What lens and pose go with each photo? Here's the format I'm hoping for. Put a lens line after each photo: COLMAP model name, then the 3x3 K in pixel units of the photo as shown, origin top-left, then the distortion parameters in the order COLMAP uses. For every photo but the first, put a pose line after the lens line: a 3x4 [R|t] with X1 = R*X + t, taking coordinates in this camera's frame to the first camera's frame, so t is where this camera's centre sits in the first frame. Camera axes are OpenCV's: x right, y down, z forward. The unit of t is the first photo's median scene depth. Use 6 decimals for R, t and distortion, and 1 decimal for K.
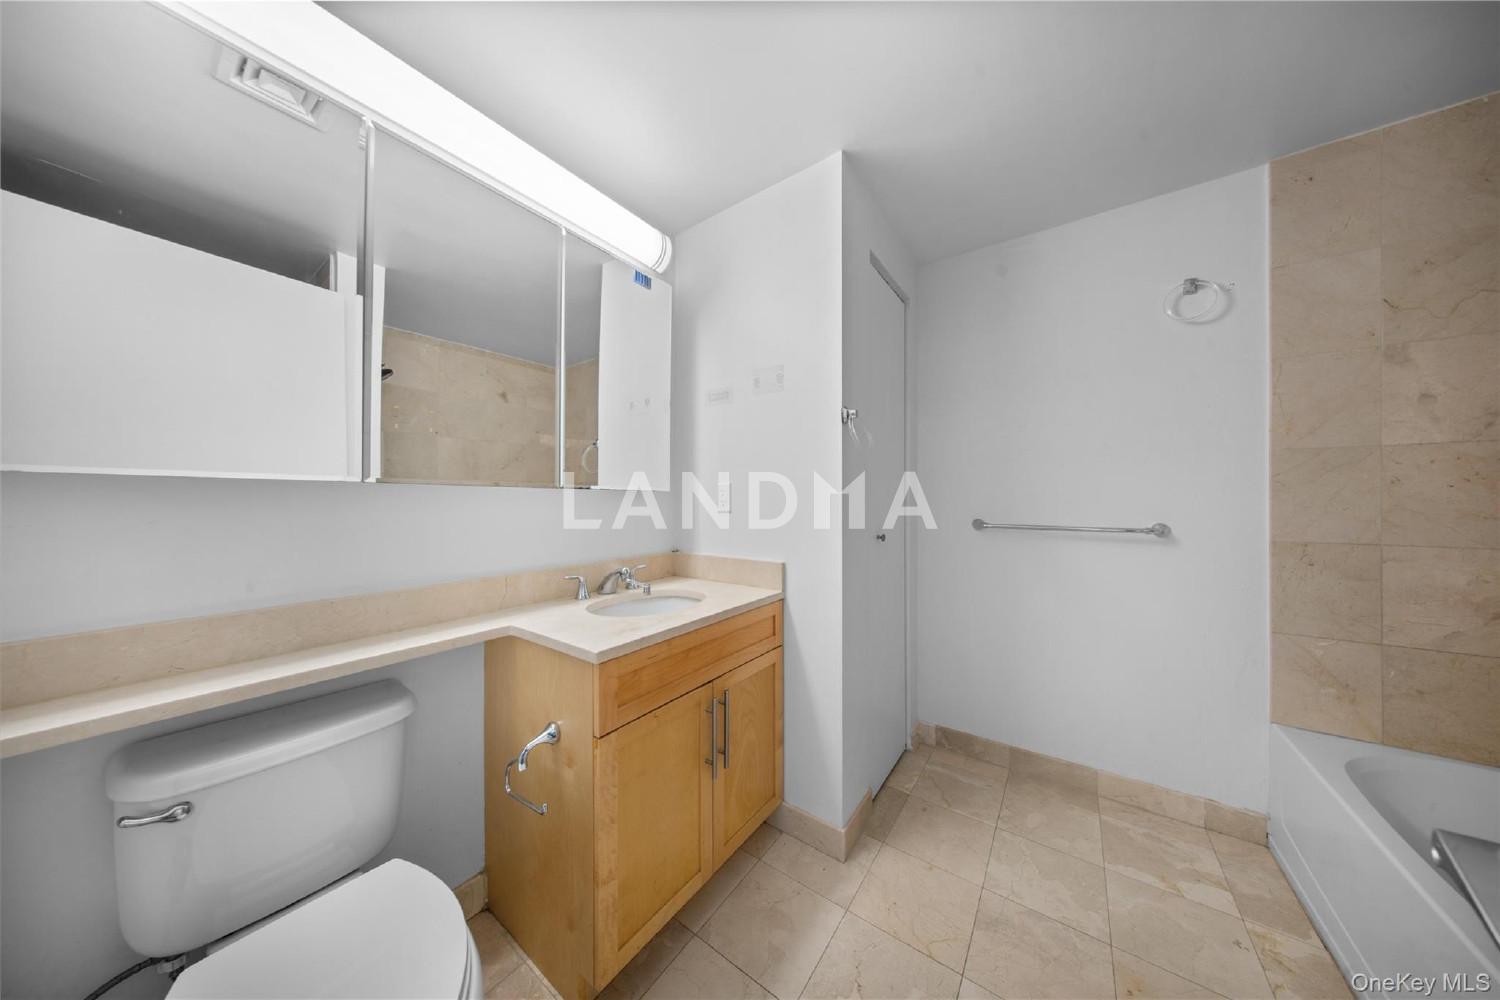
lens RADIAL K [[445.7, 0, 754.4], [0, 445.7, 495.1], [0, 0, 1]] dist [0.000284, 0.000004]
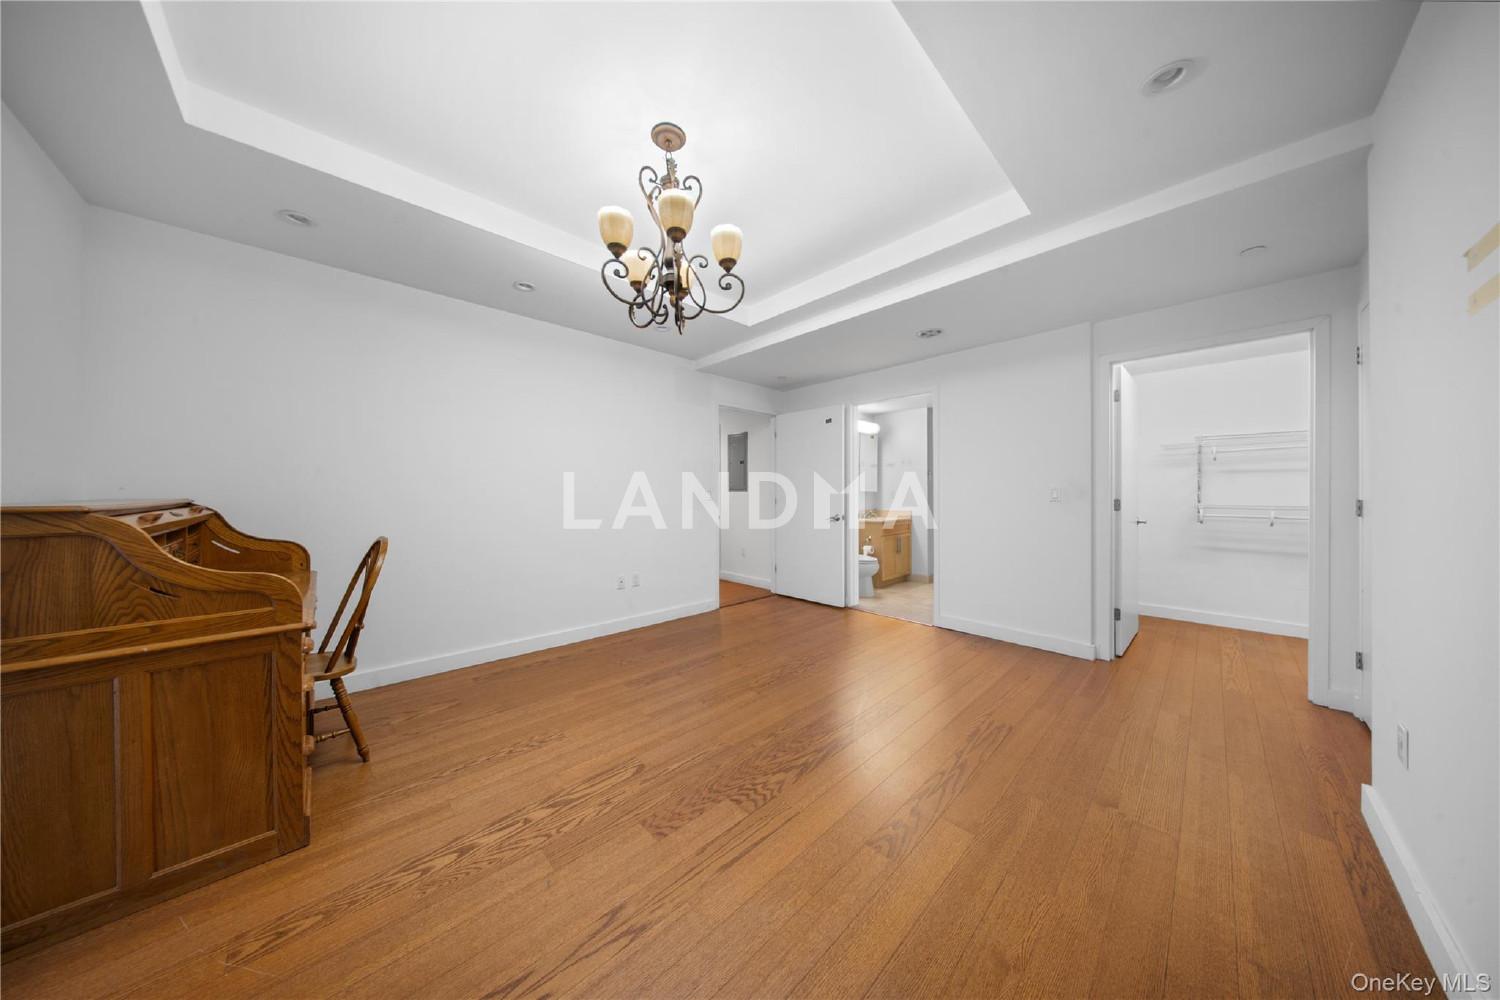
lens RADIAL K [[445.7, 0, 754.4], [0, 445.7, 495.1], [0, 0, 1]] dist [0.000284, 0.000004]
pose [[0.983774, -0.001555, -0.179408, -0.562563], [0.003845, 0.999916, 0.012414, -0.039318], [0.179373, -0.012902, 0.983696, -2.977370]]
